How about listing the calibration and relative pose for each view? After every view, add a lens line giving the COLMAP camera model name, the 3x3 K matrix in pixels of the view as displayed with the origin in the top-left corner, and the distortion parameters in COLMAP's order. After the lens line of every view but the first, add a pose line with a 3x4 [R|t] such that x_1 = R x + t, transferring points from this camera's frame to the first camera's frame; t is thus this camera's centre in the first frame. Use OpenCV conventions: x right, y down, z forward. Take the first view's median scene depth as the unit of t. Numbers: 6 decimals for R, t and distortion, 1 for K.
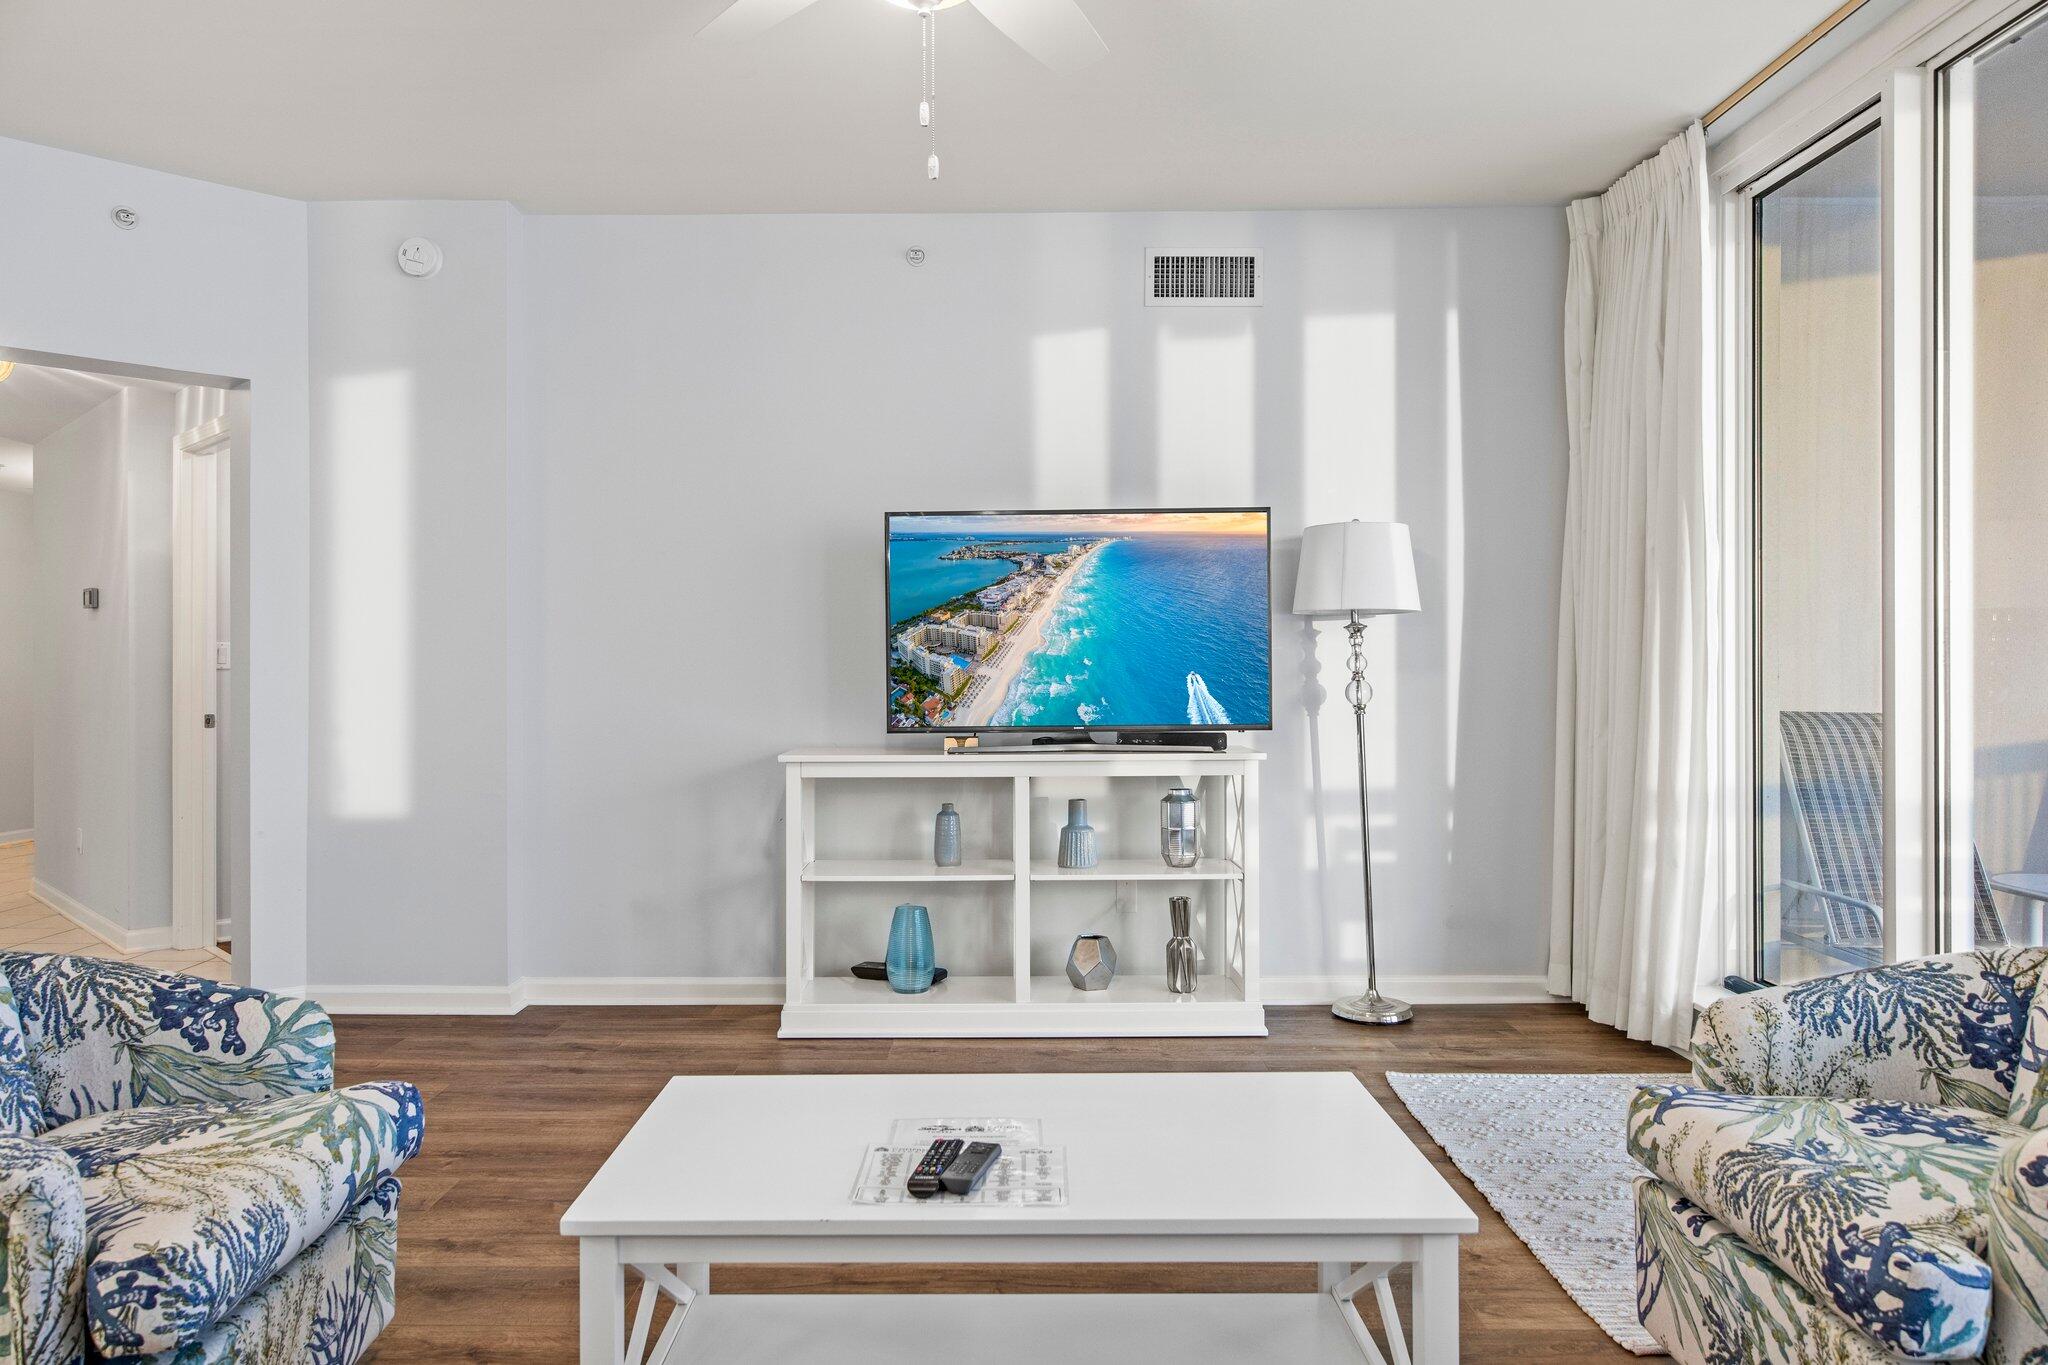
lens RADIAL K [[1335.0, 0, 1025.0], [0, 1335.0, 671.8], [0, 0, 1]] dist [-0.000571, 0.003613]
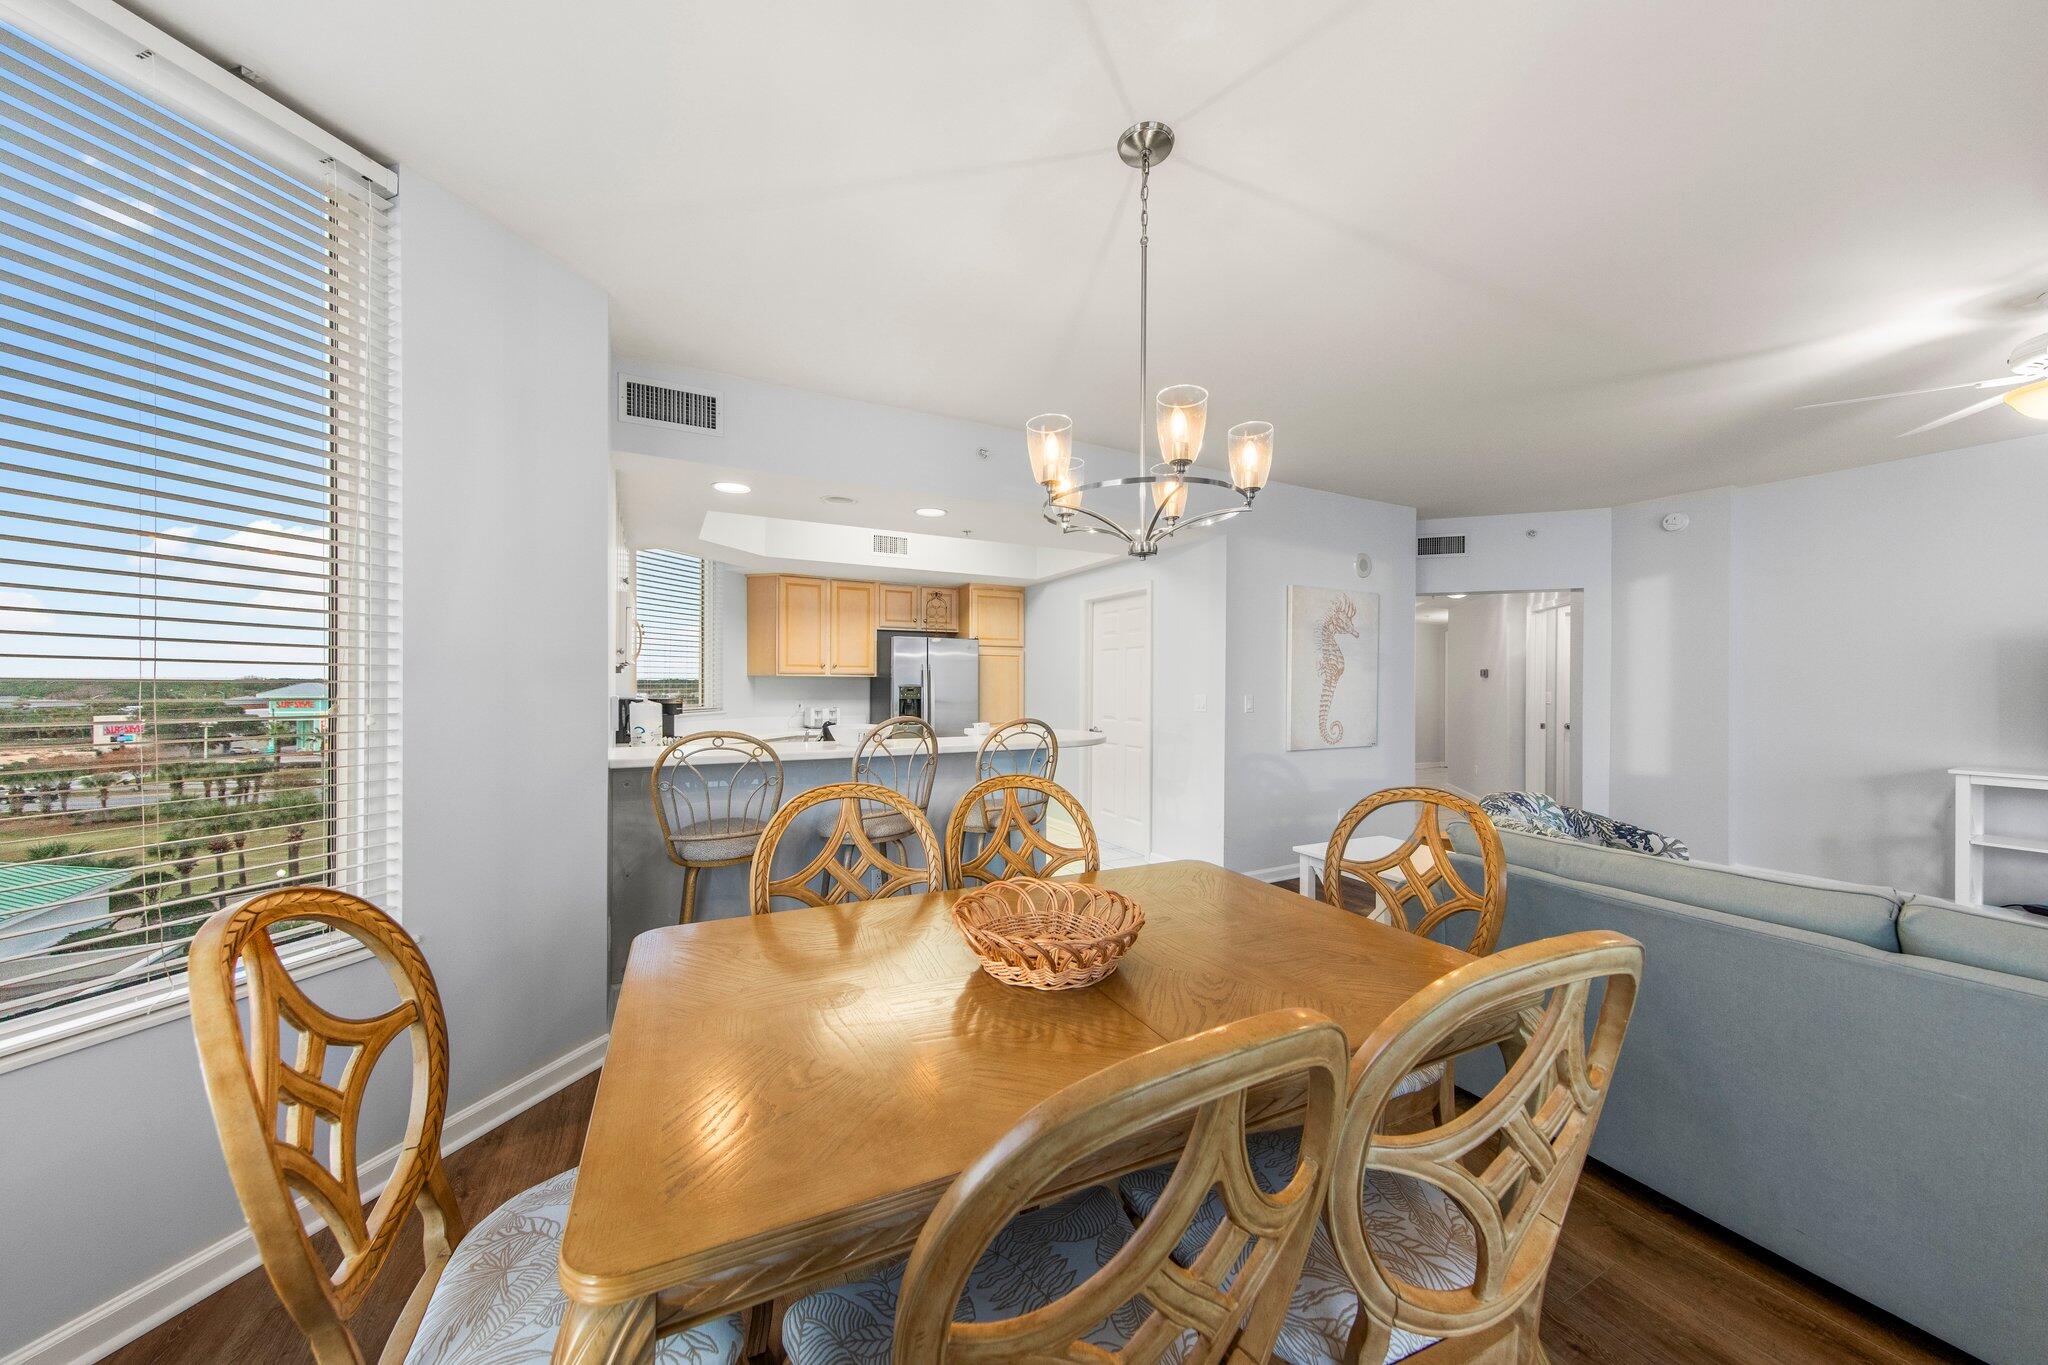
lens RADIAL K [[678.8, 0, 1025.3], [0, 678.8, 688.5], [0, 0, 1]] dist [0.000074, 0.000013]
pose [[0.439669, 0.004865, -0.898147, 0.164407], [-0.005756, 0.999980, 0.002599, -0.077583], [0.898141, 0.004027, 0.439688, -0.961869]]
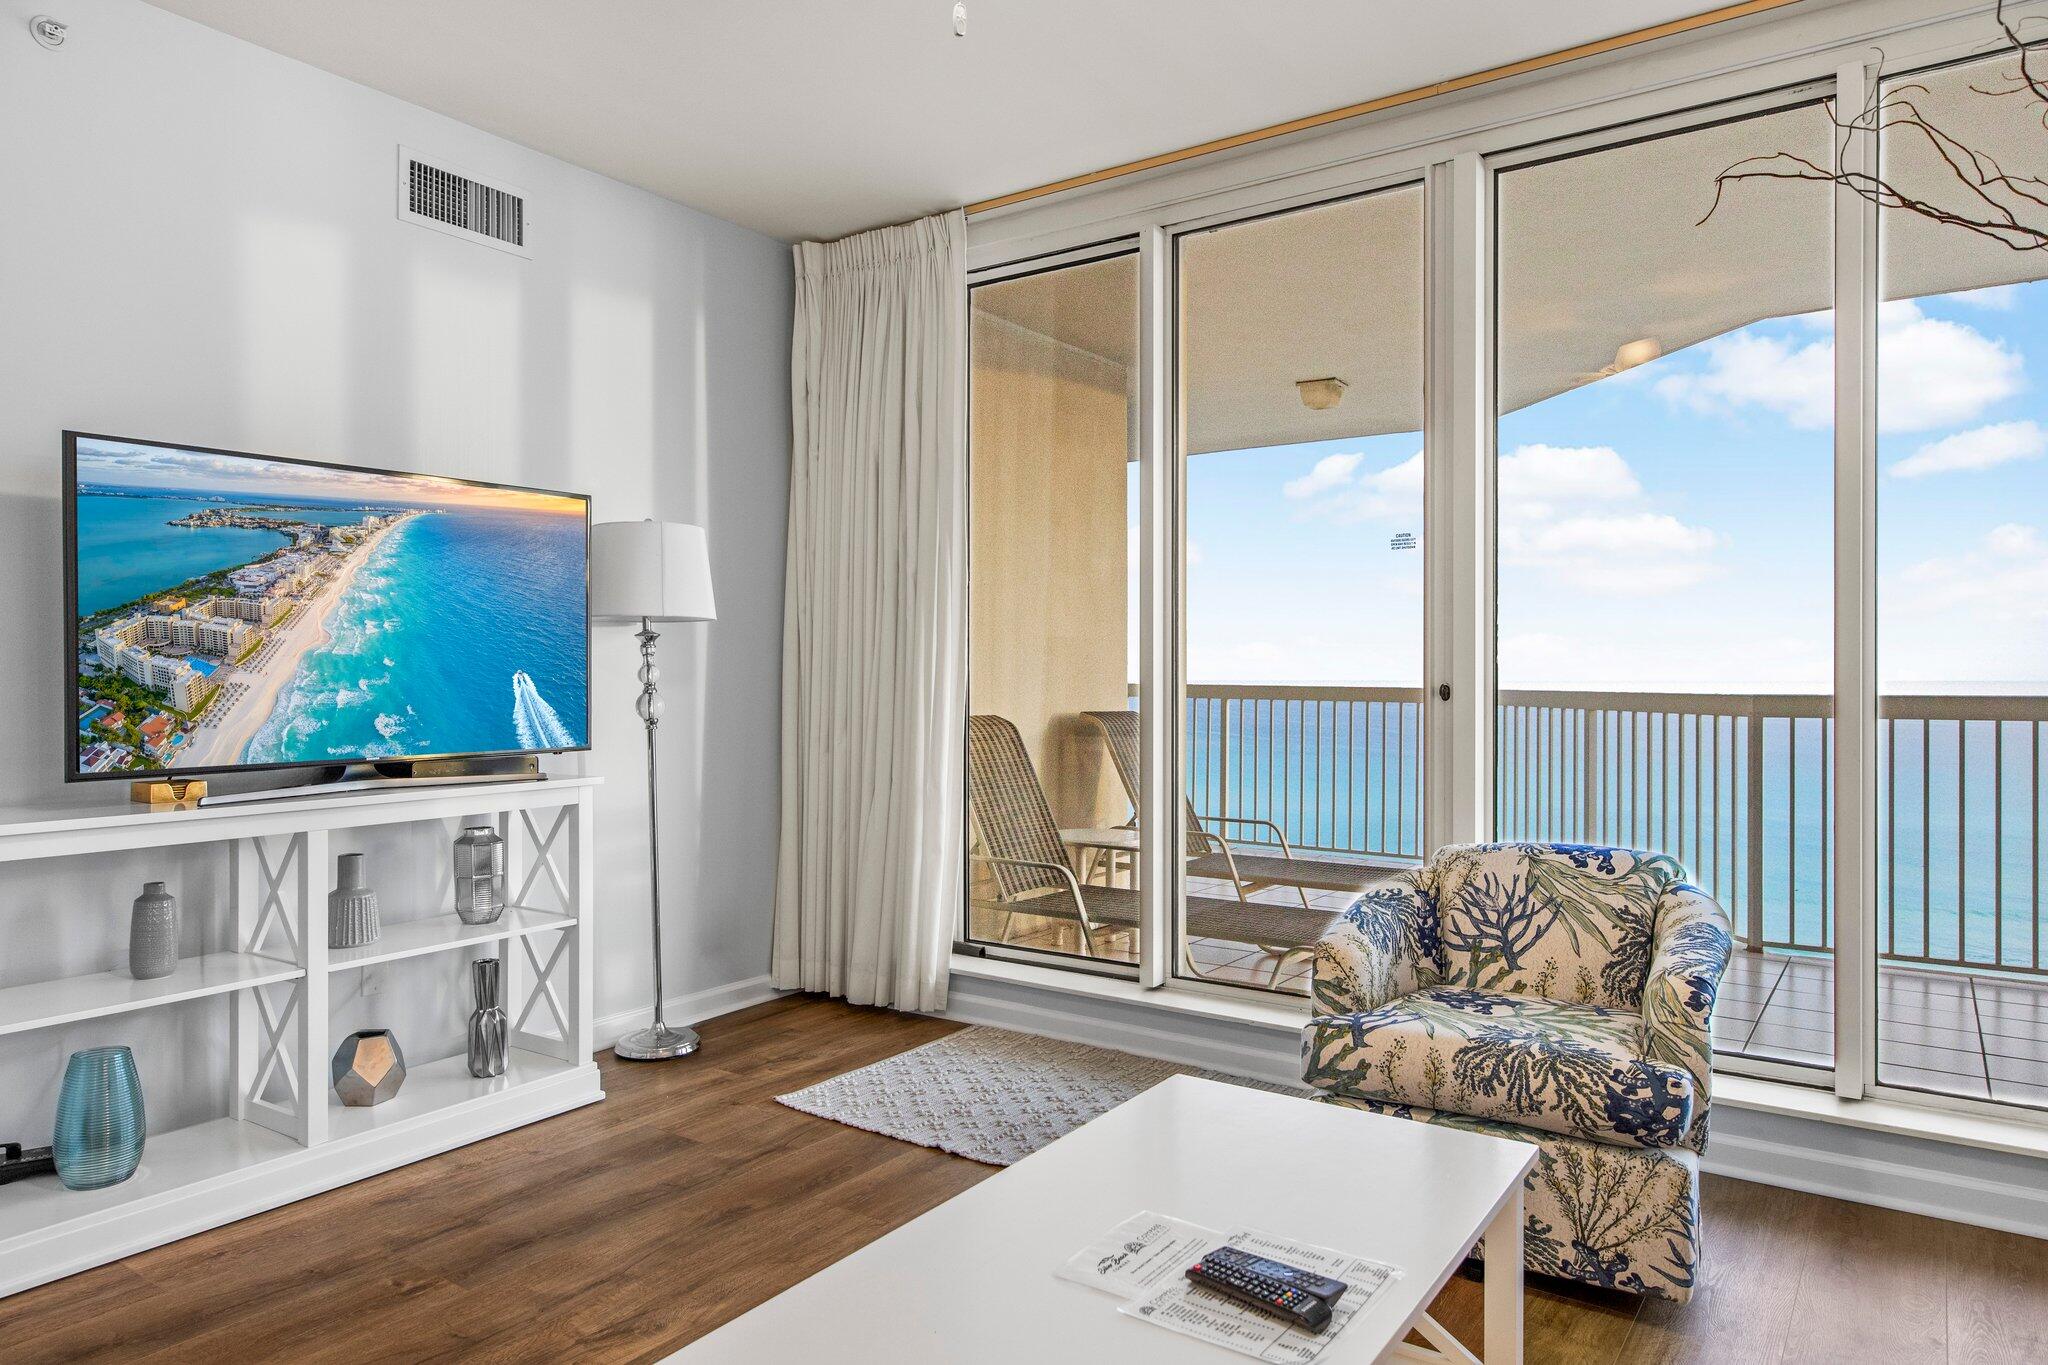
lens RADIAL K [[1267.5, 0, 1027.3], [0, 1267.5, 679.0], [0, 0, 1]] dist [0.005779, -0.003334]
pose [[0.575084, 0.000811, 0.818094, -0.708513], [0.001333, 0.999997, -0.001929, -0.001473], [-0.818093, 0.002200, 0.575081, 0.612007]]
